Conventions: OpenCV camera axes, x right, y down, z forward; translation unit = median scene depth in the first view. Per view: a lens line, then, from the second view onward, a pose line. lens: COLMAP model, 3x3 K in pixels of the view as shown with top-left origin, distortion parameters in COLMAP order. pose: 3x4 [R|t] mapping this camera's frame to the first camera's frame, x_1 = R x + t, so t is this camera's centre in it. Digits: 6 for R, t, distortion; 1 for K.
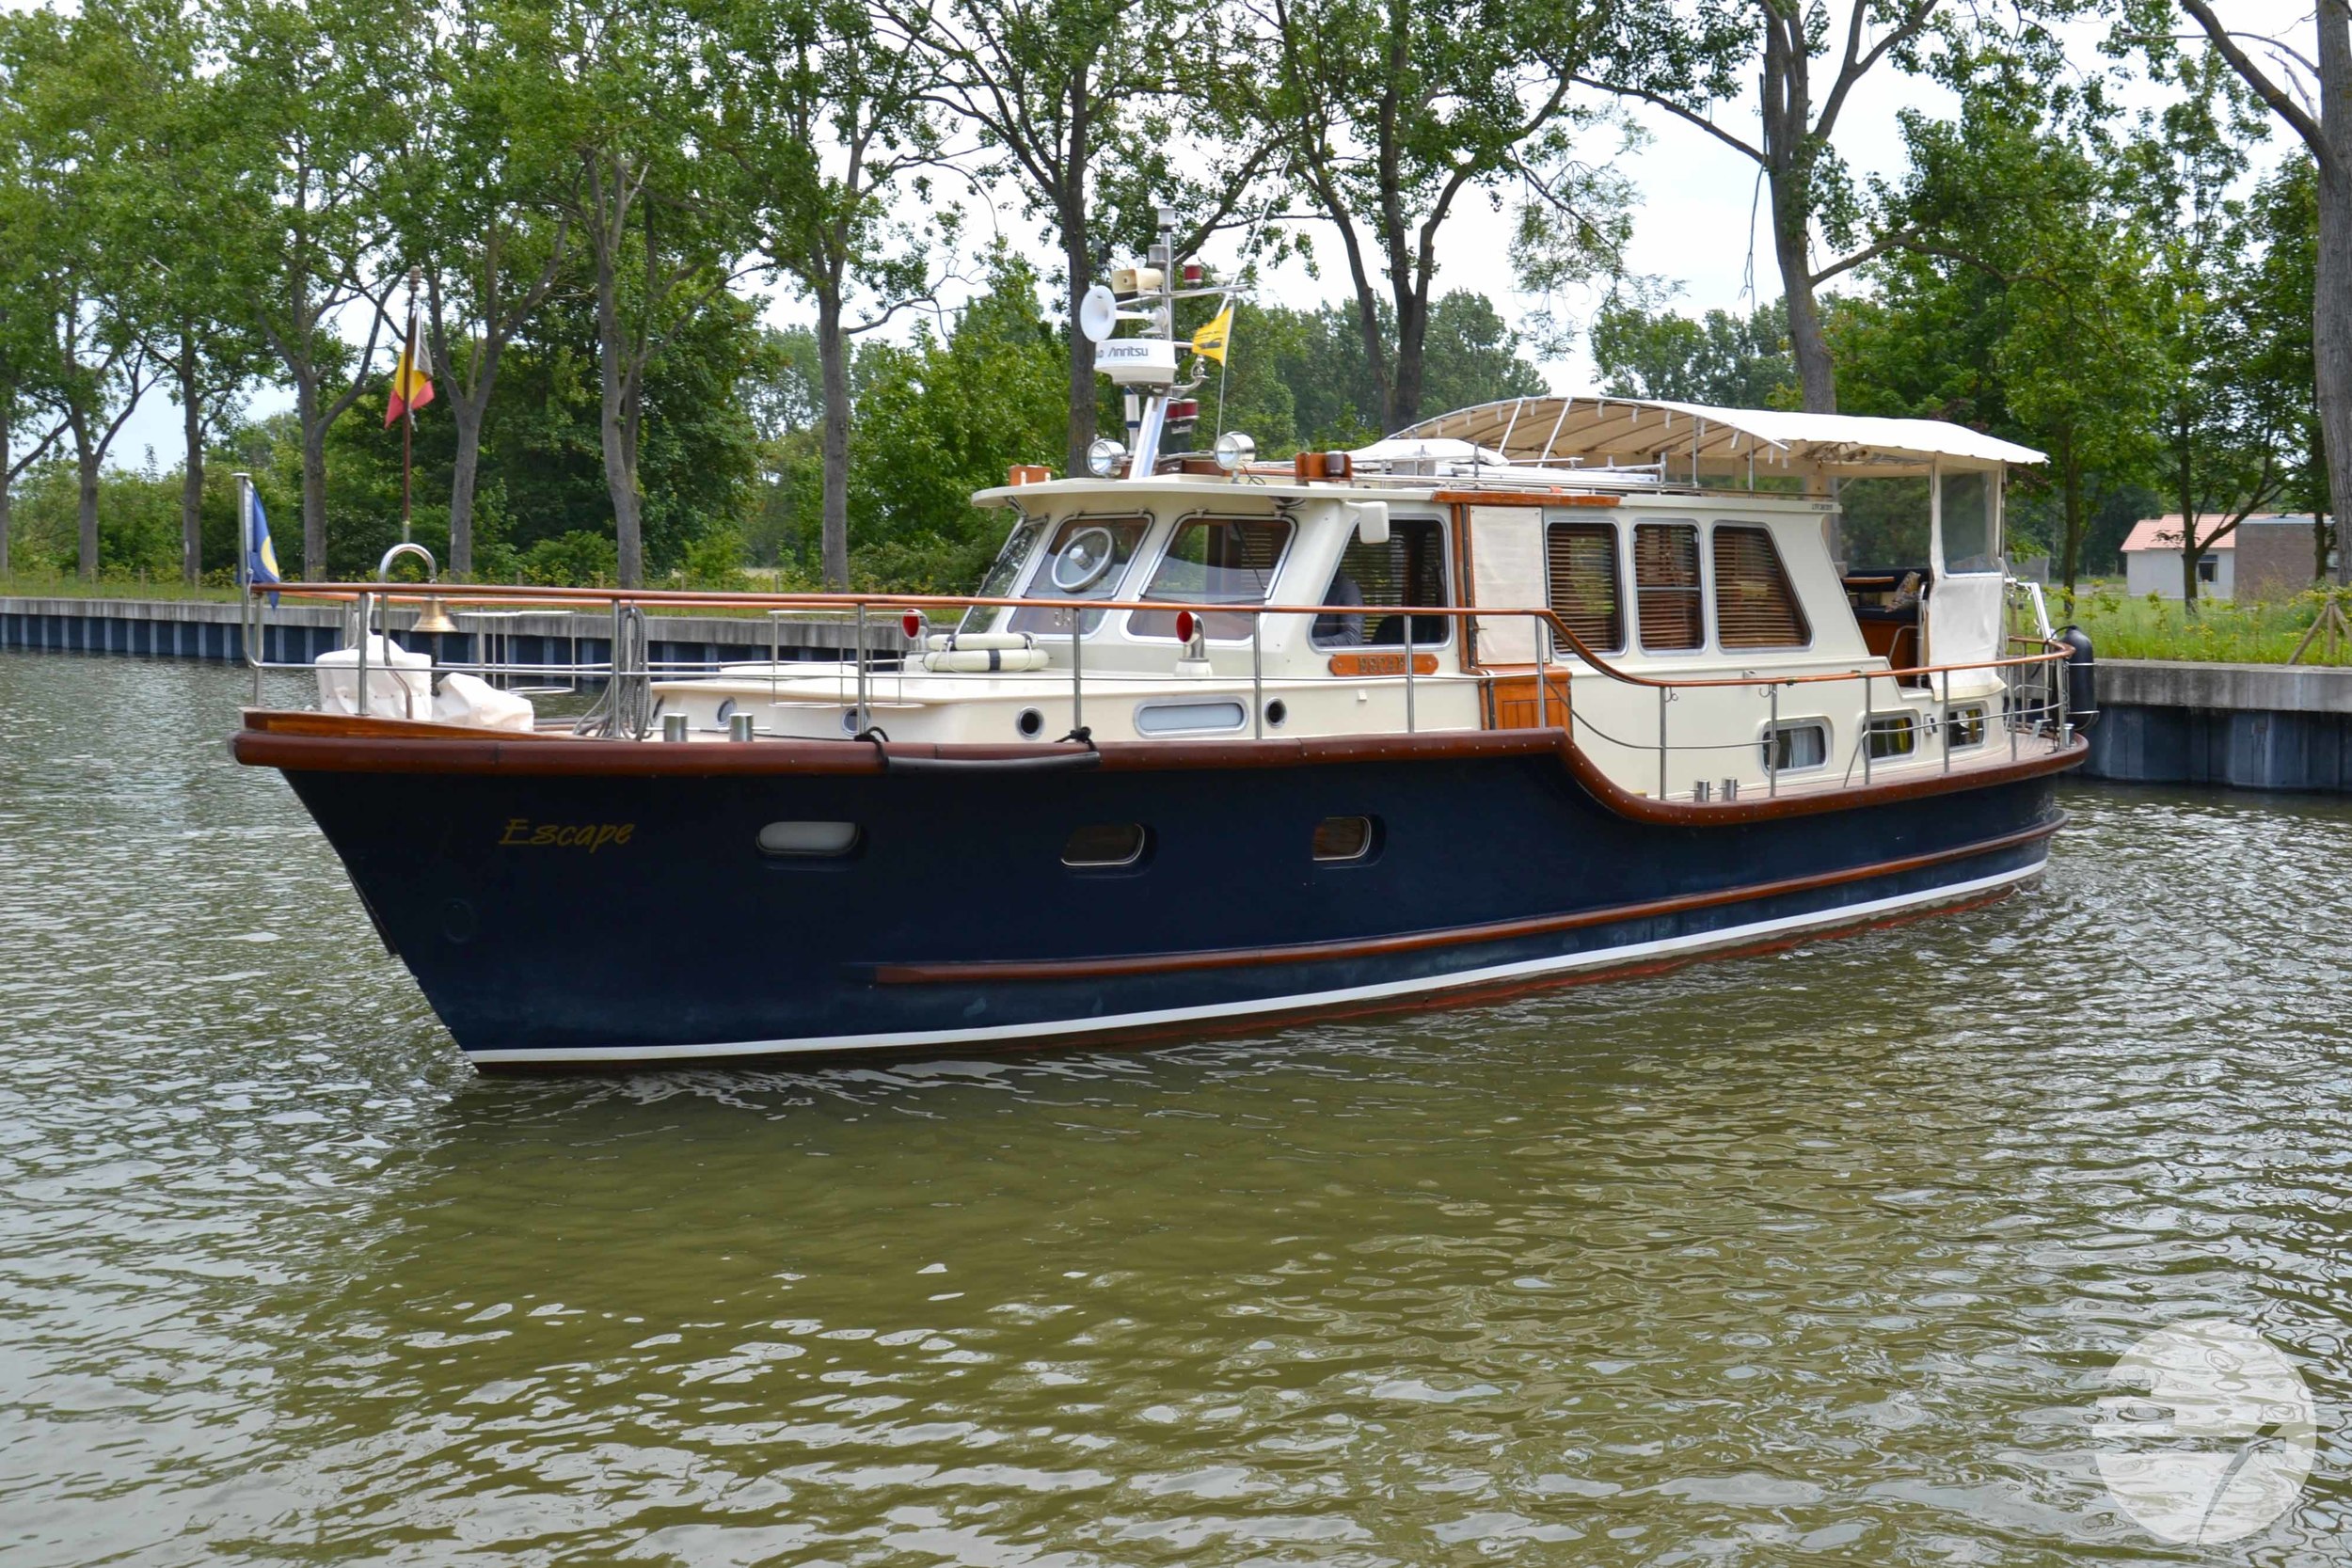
lens RADIAL K [[2476.1, 0, 1176.0], [0, 2476.1, 784.0], [0, 0, 1]] dist [-0.005725, -0.003853]
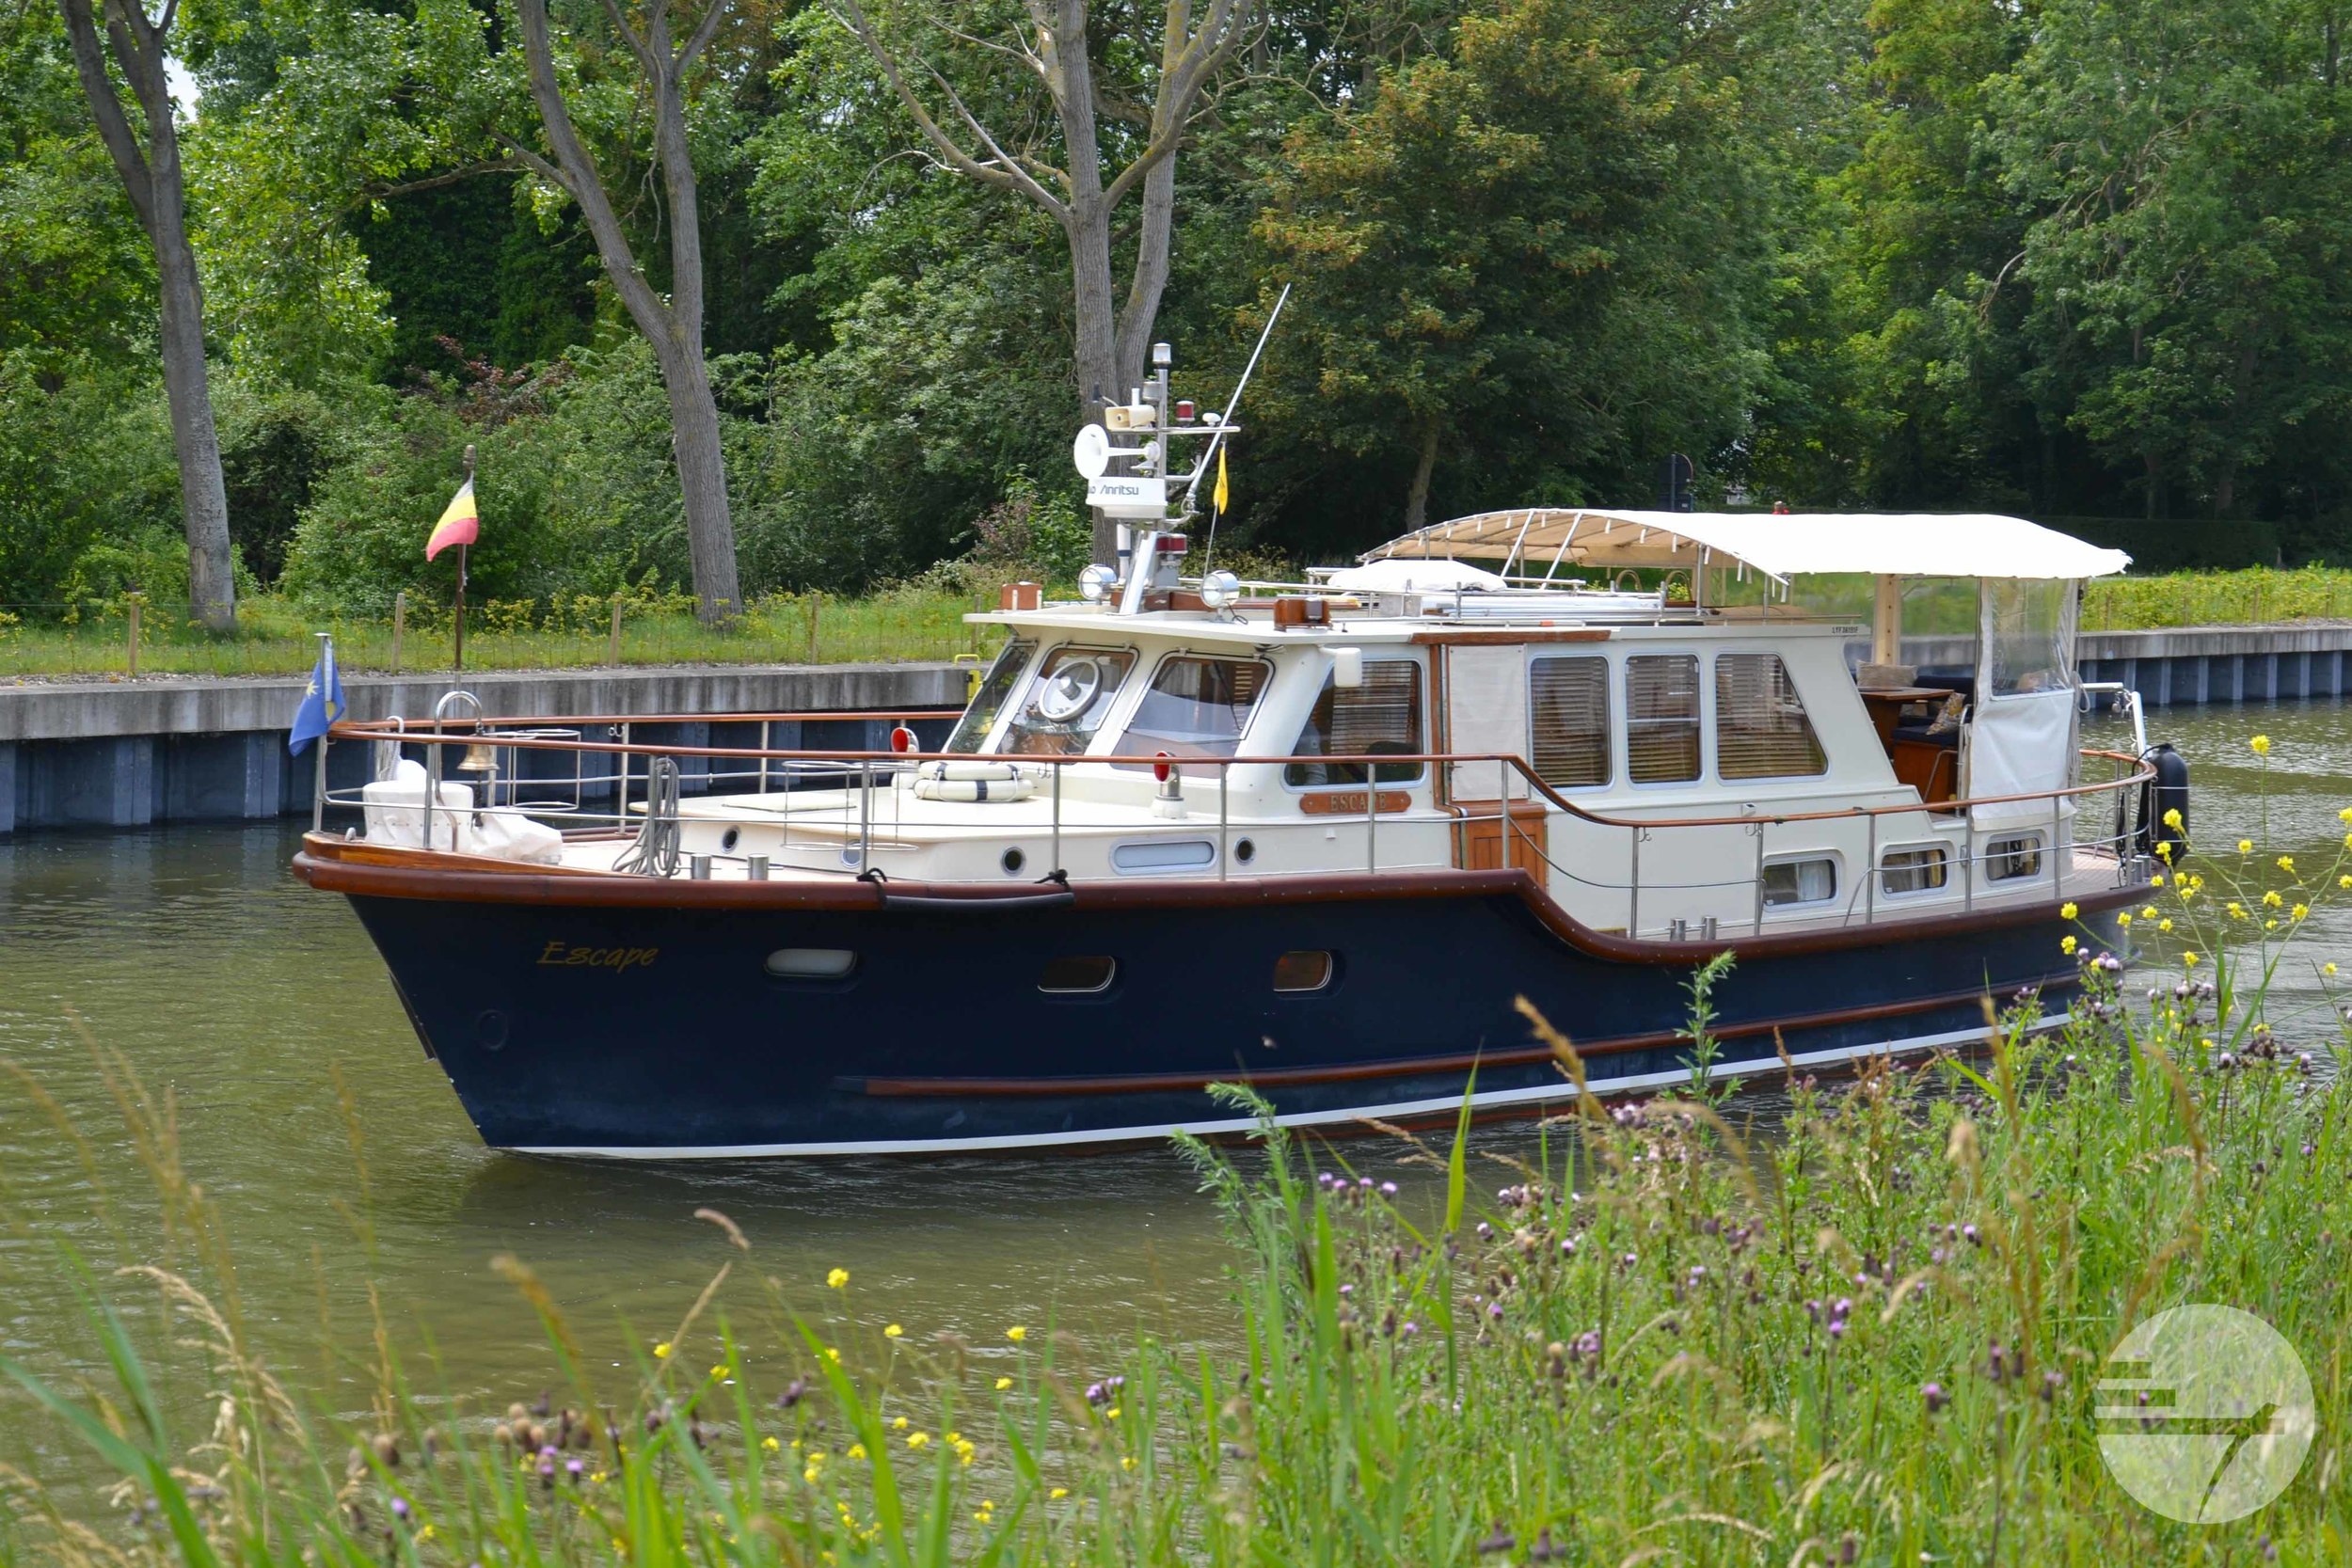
lens RADIAL K [[3889.8, 0, 1176.0], [0, 3889.8, 784.0], [0, 0, 1]] dist [0.272548, 0.033368]
pose [[0.999408, 0.028557, -0.019194, 0.038518], [-0.028612, 0.999587, -0.002629, -0.048002], [0.019111, 0.003177, 0.999812, -0.615201]]
